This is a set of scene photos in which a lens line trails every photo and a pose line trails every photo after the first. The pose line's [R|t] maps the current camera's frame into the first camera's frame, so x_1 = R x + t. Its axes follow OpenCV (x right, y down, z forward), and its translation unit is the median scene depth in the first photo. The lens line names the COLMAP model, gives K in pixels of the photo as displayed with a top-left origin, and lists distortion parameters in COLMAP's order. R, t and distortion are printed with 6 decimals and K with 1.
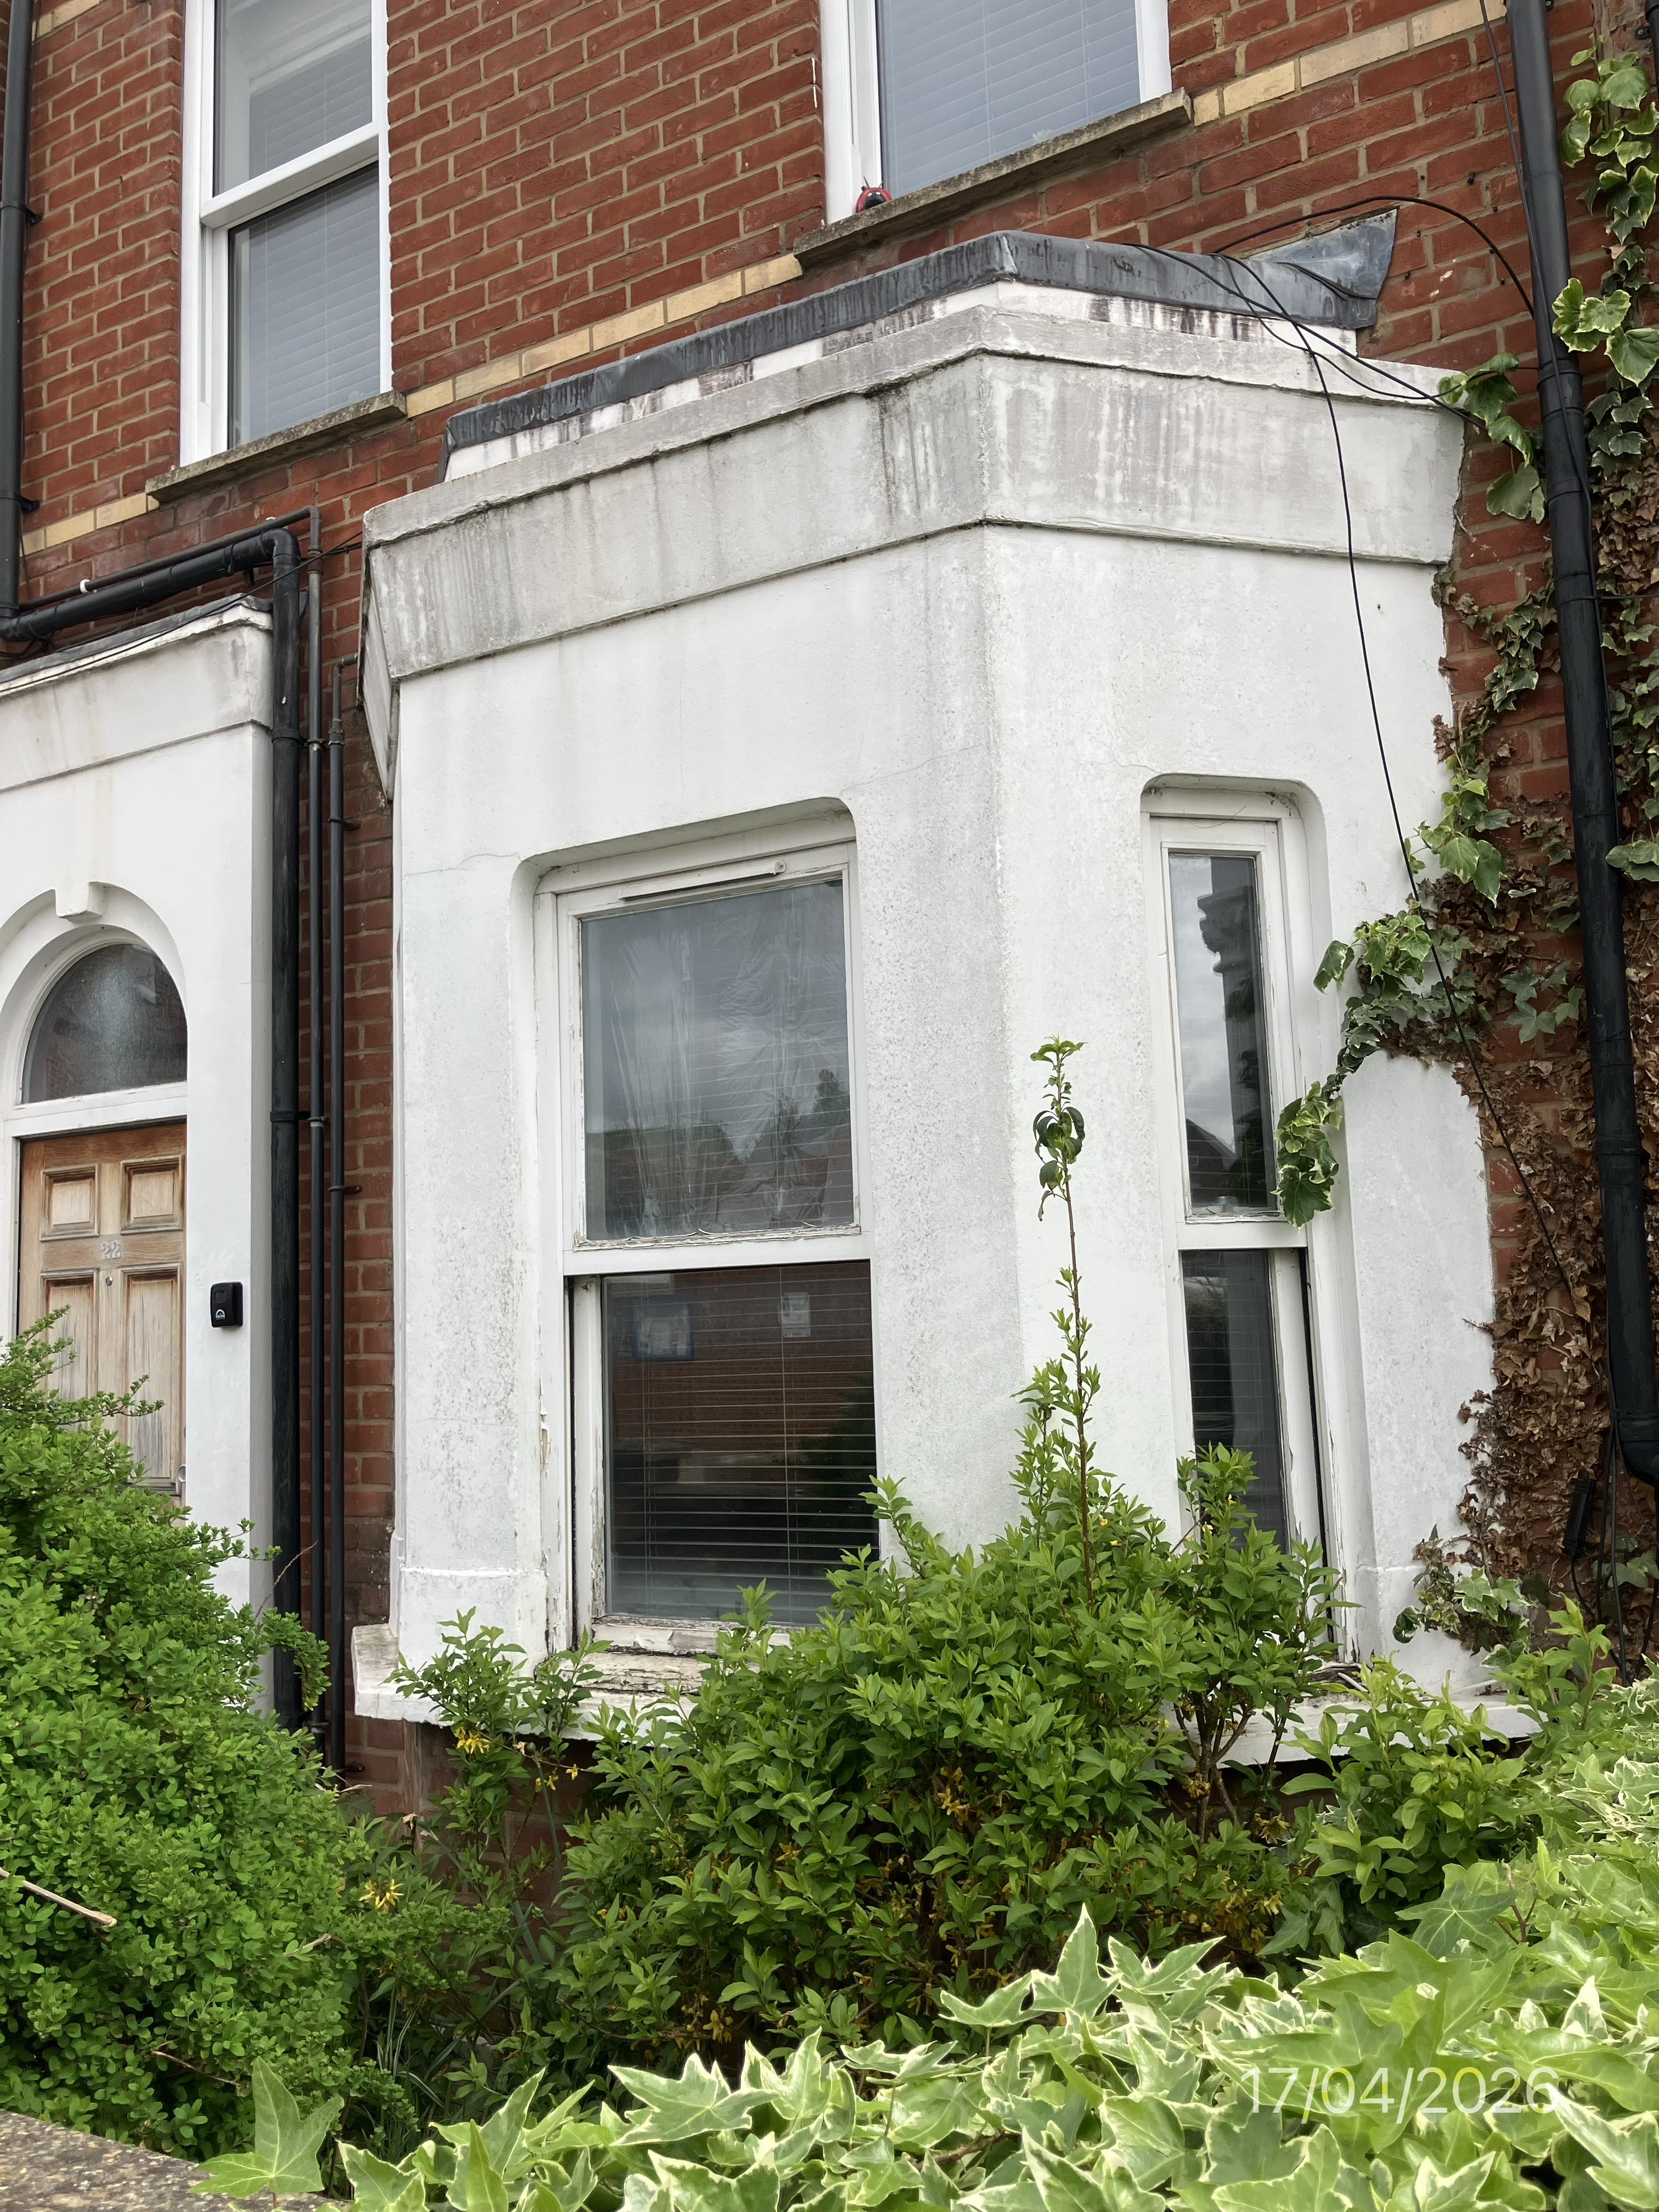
lens RADIAL K [[1815.7, 0, 833.9], [0, 1815.7, 1107.3], [0, 0, 1]] dist [0.019757, 0.004262]
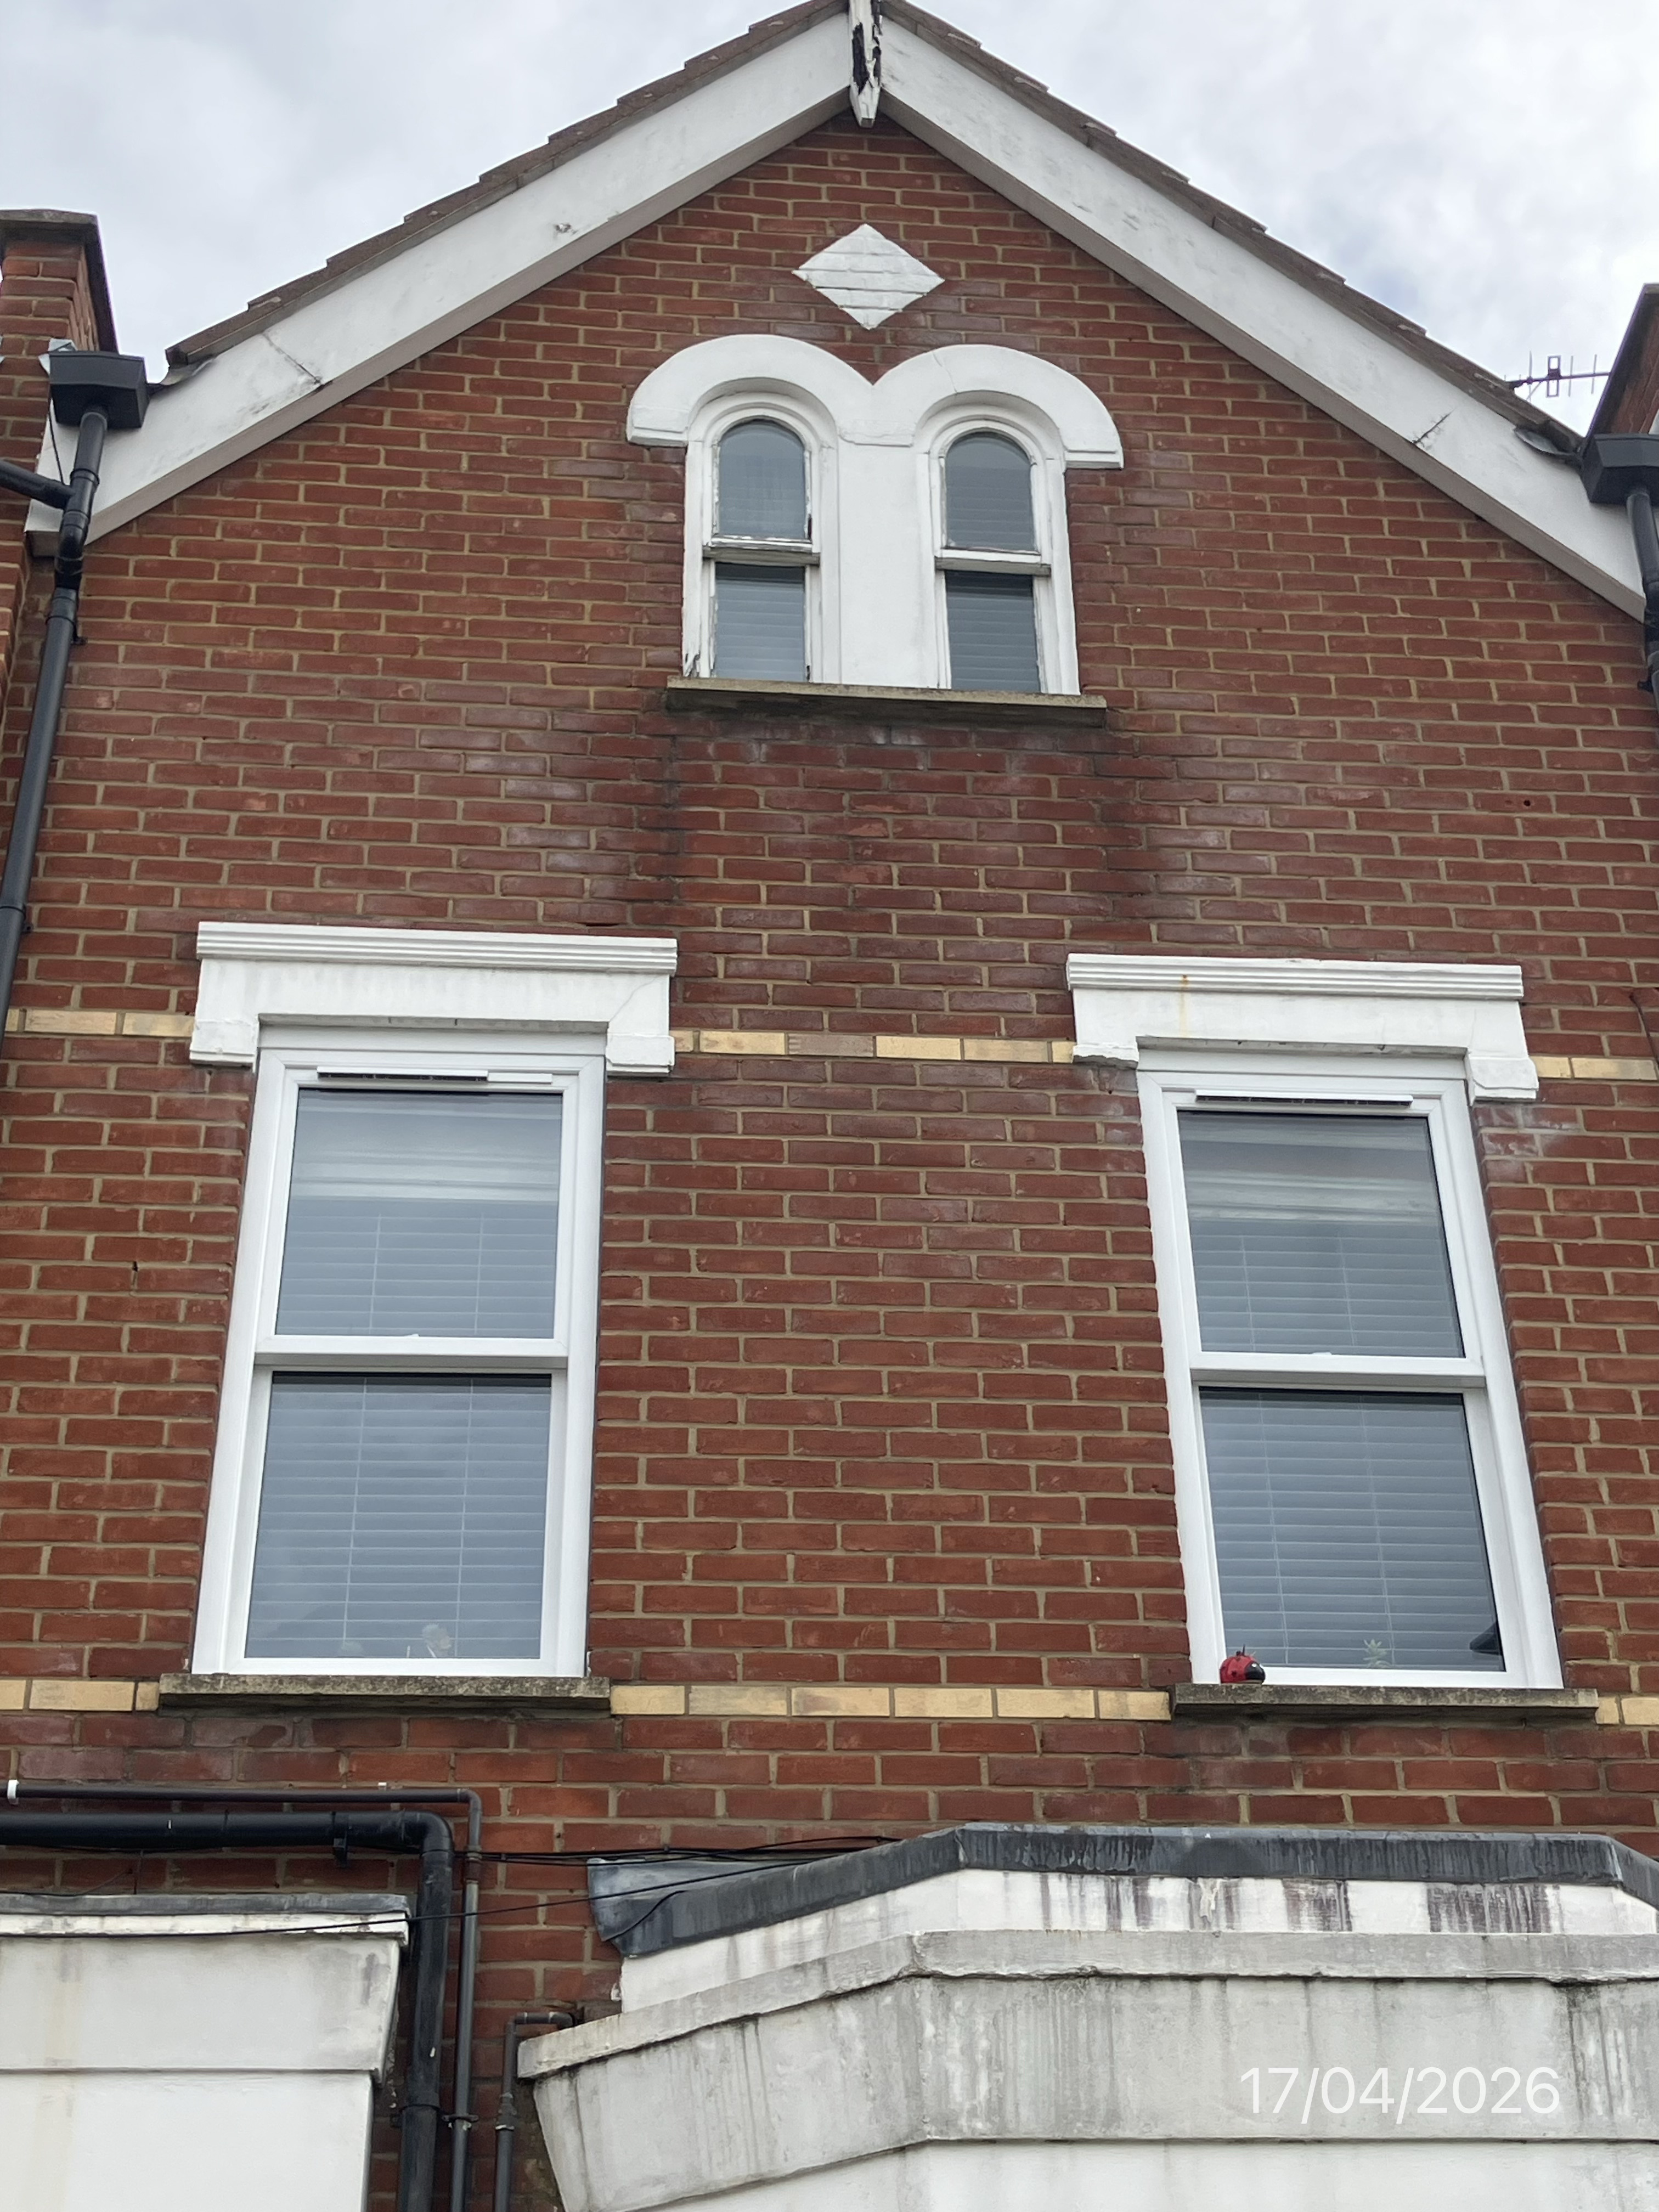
lens RADIAL K [[2966.2, 0, 858.0], [0, 2966.2, 1097.4], [0, 0, 1]] dist [0.195225, -0.742910]
pose [[0.823917, 0.321720, 0.466537, -1.114567], [-0.076677, 0.878952, -0.470705, -0.004091], [-0.561500, 0.352049, 0.748852, -0.194873]]
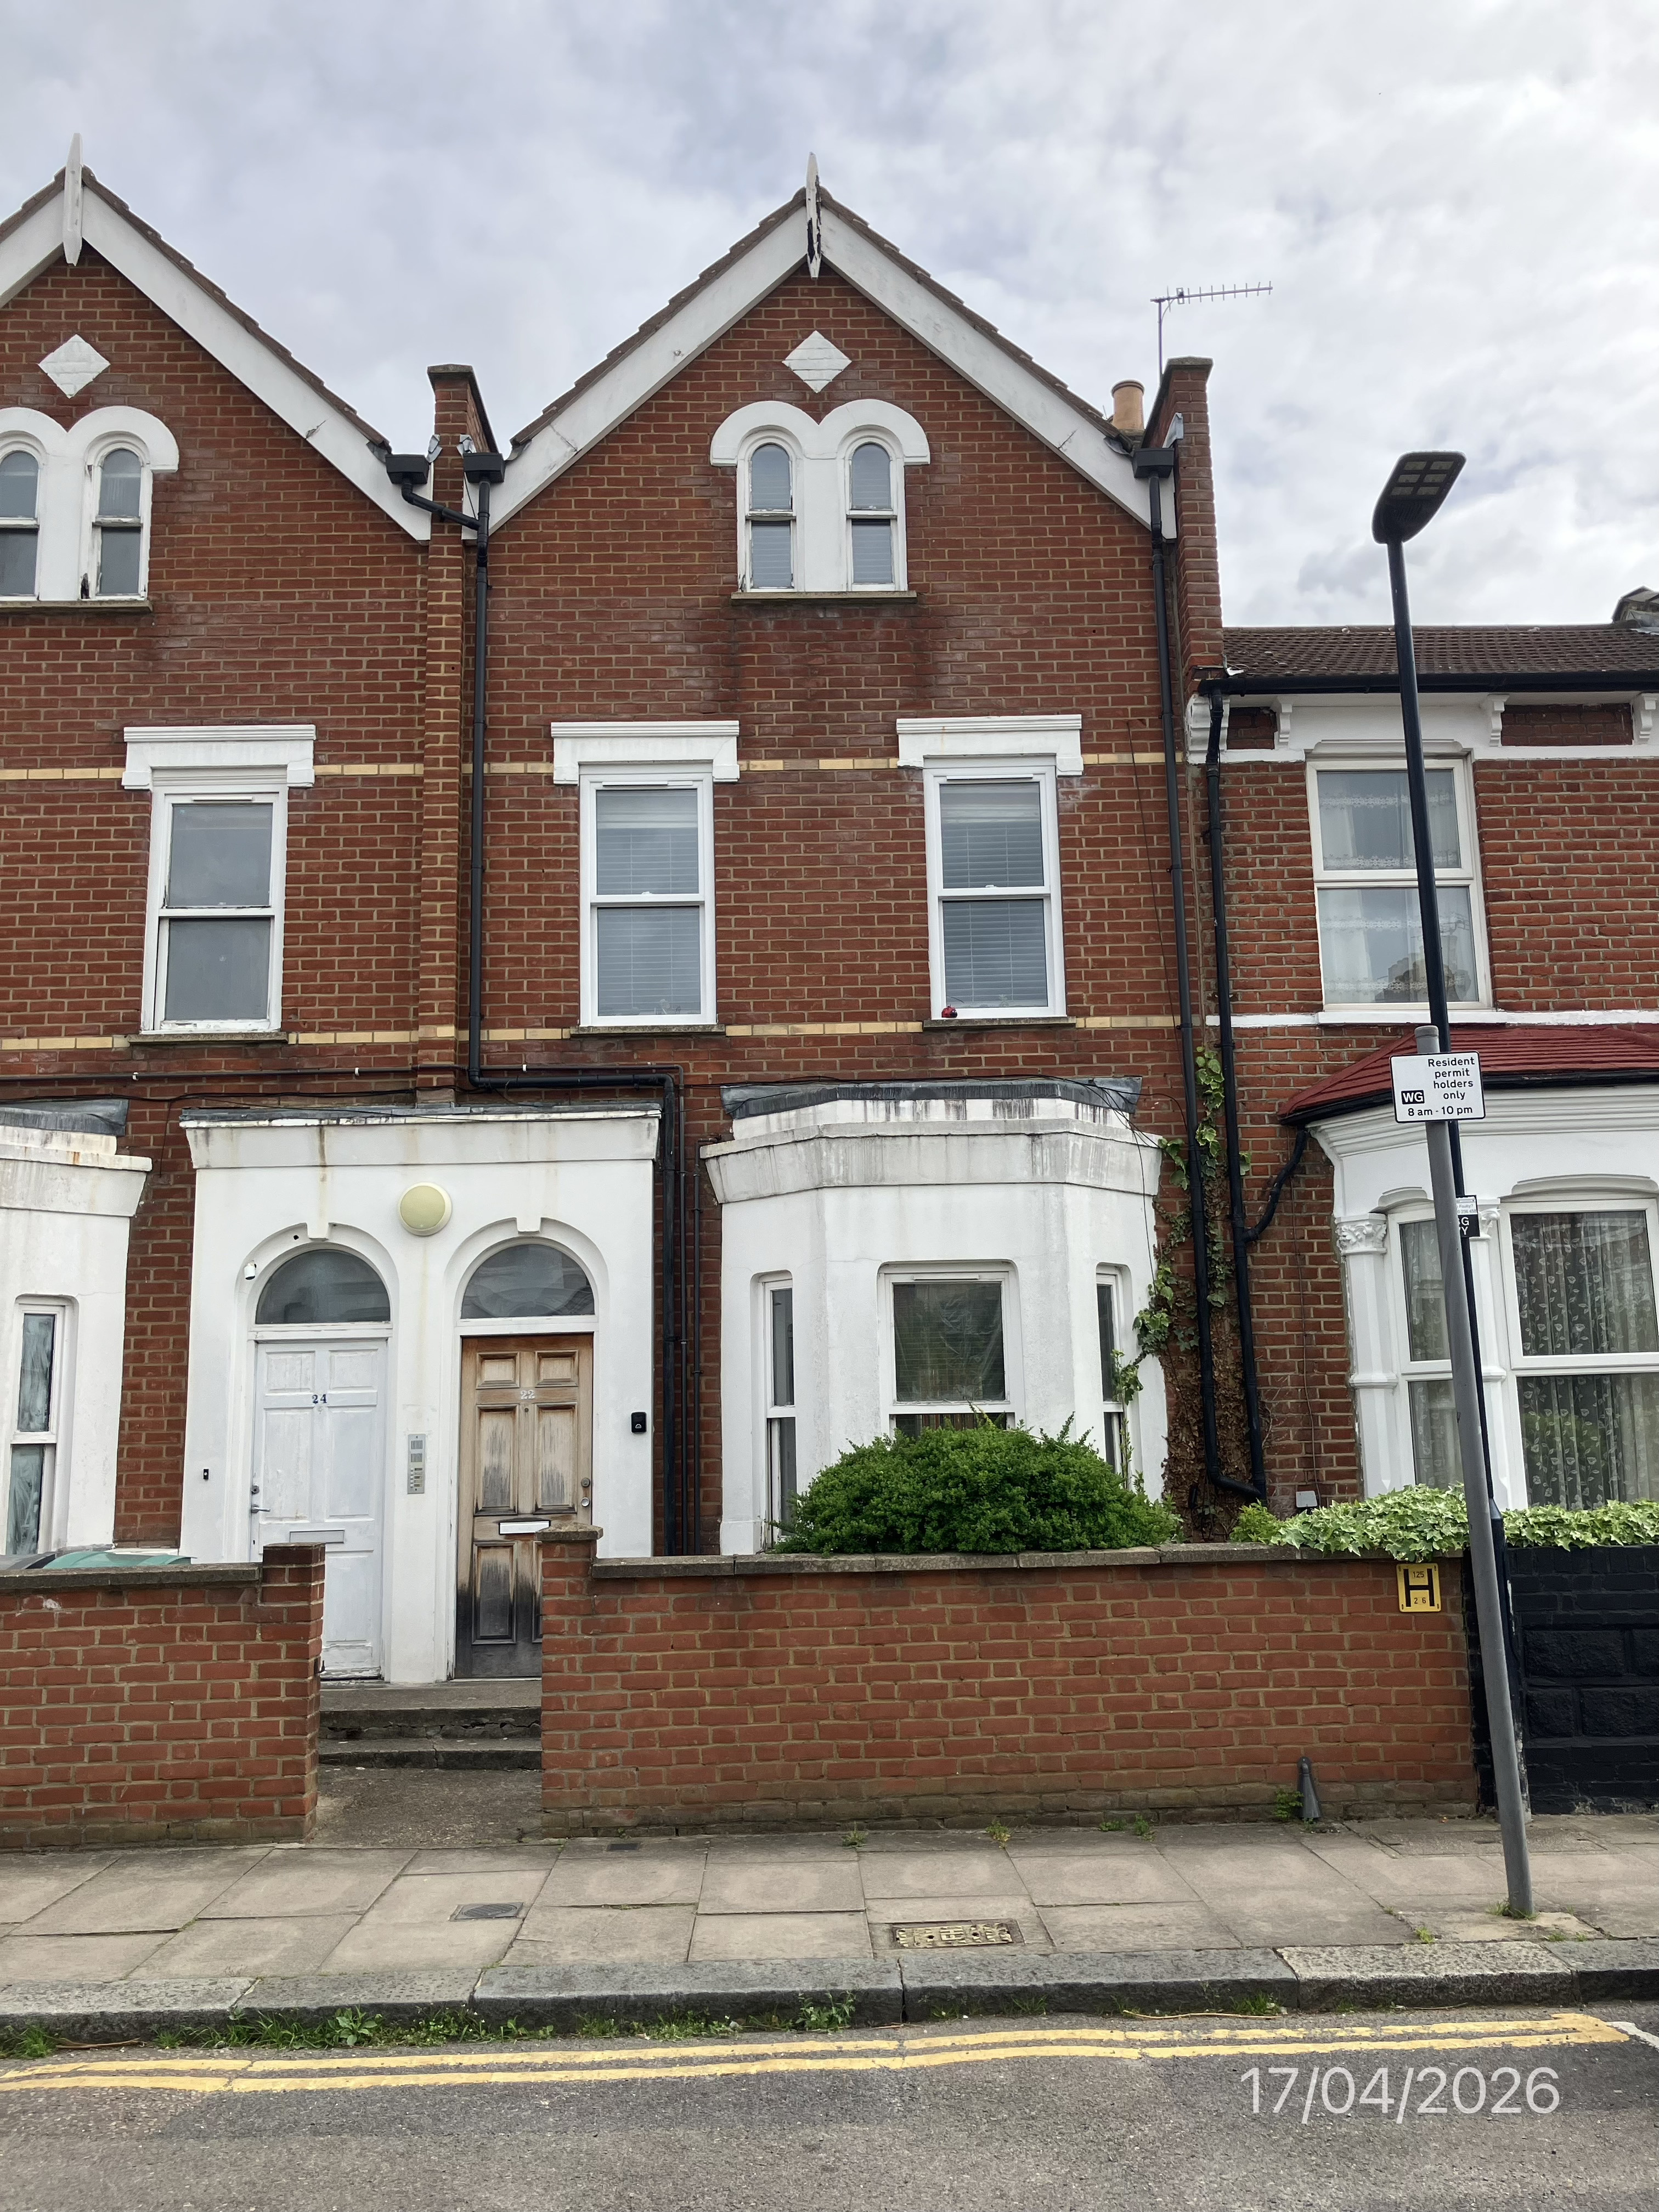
lens RADIAL K [[1822.8, 0, 832.4], [0, 1822.8, 1102.3], [0, 0, 1]] dist [0.225225, -0.794617]
pose [[0.861017, 0.109225, 0.496709, -1.656268], [-0.069193, 0.992743, -0.098360, -0.098346], [-0.503848, 0.050320, 0.862326, -1.400772]]
